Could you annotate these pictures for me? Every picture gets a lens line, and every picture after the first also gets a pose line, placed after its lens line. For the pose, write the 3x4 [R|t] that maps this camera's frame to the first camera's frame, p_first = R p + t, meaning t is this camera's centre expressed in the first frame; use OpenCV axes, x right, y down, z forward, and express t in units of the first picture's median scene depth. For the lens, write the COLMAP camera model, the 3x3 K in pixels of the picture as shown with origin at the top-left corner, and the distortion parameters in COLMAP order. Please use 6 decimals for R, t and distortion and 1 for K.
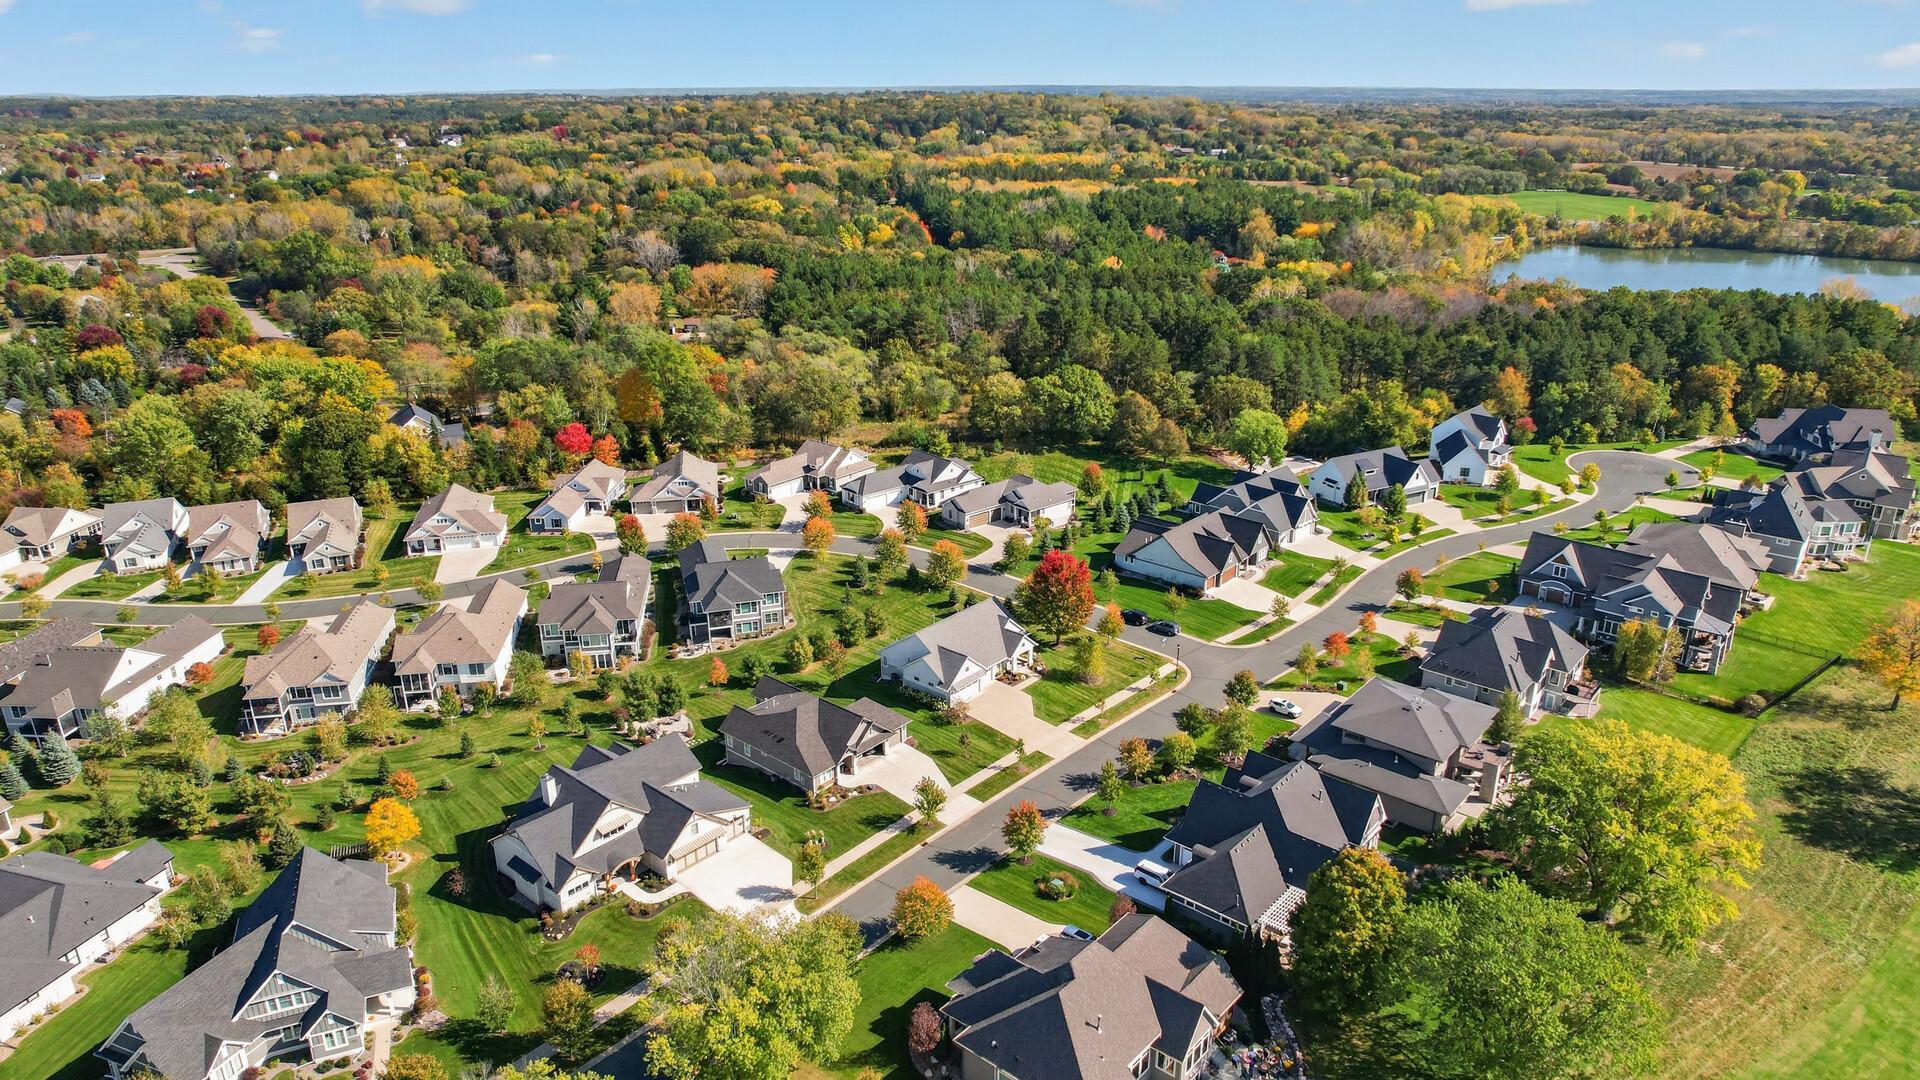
lens RADIAL K [[1235.2, 0, 972.6], [0, 1235.2, 542.9], [0, 0, 1]] dist [-0.063370, 0.050547]
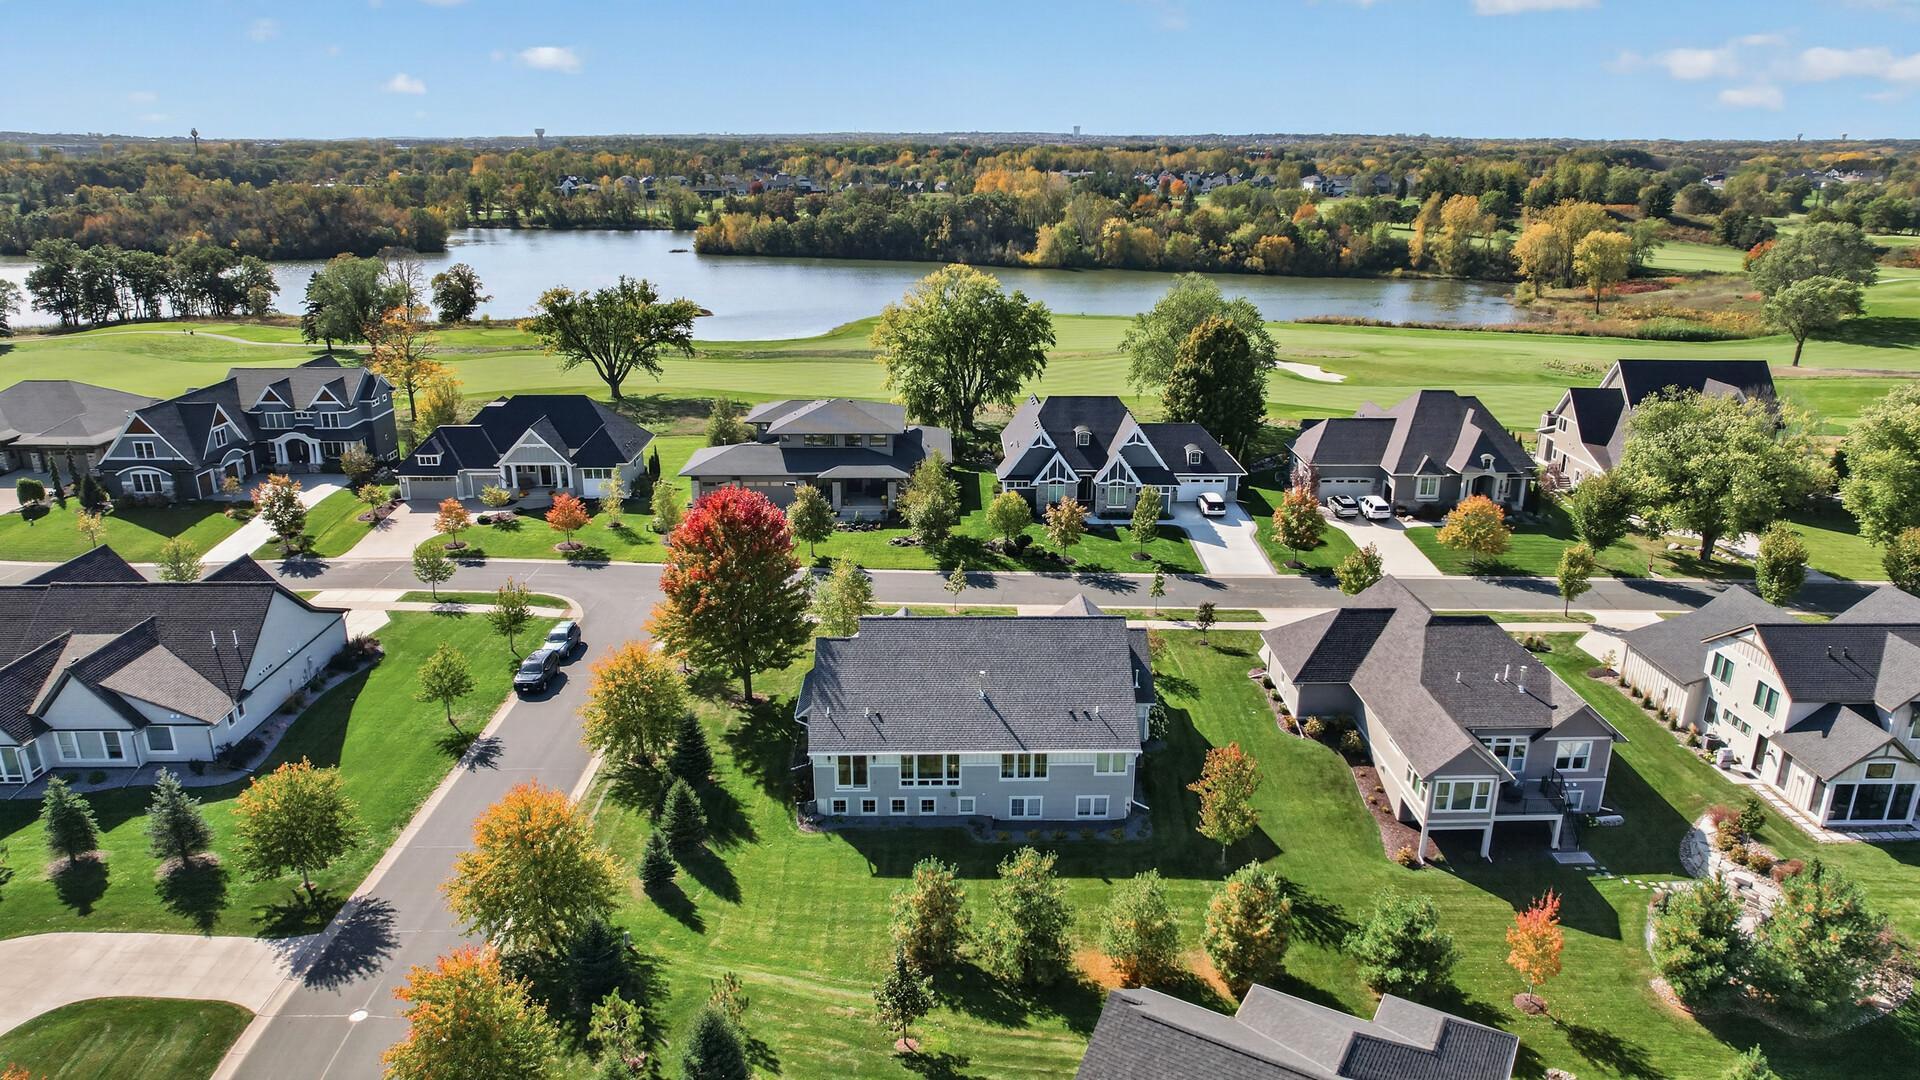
lens RADIAL K [[1235.2, 0, 972.6], [0, 1235.2, 542.9], [0, 0, 1]] dist [-0.063370, 0.050547]
pose [[-0.674715, -0.233493, 0.700172, -0.314134], [0.254816, 0.816621, 0.517878, -0.193236], [-0.692697, 0.527835, -0.491489, 1.243508]]
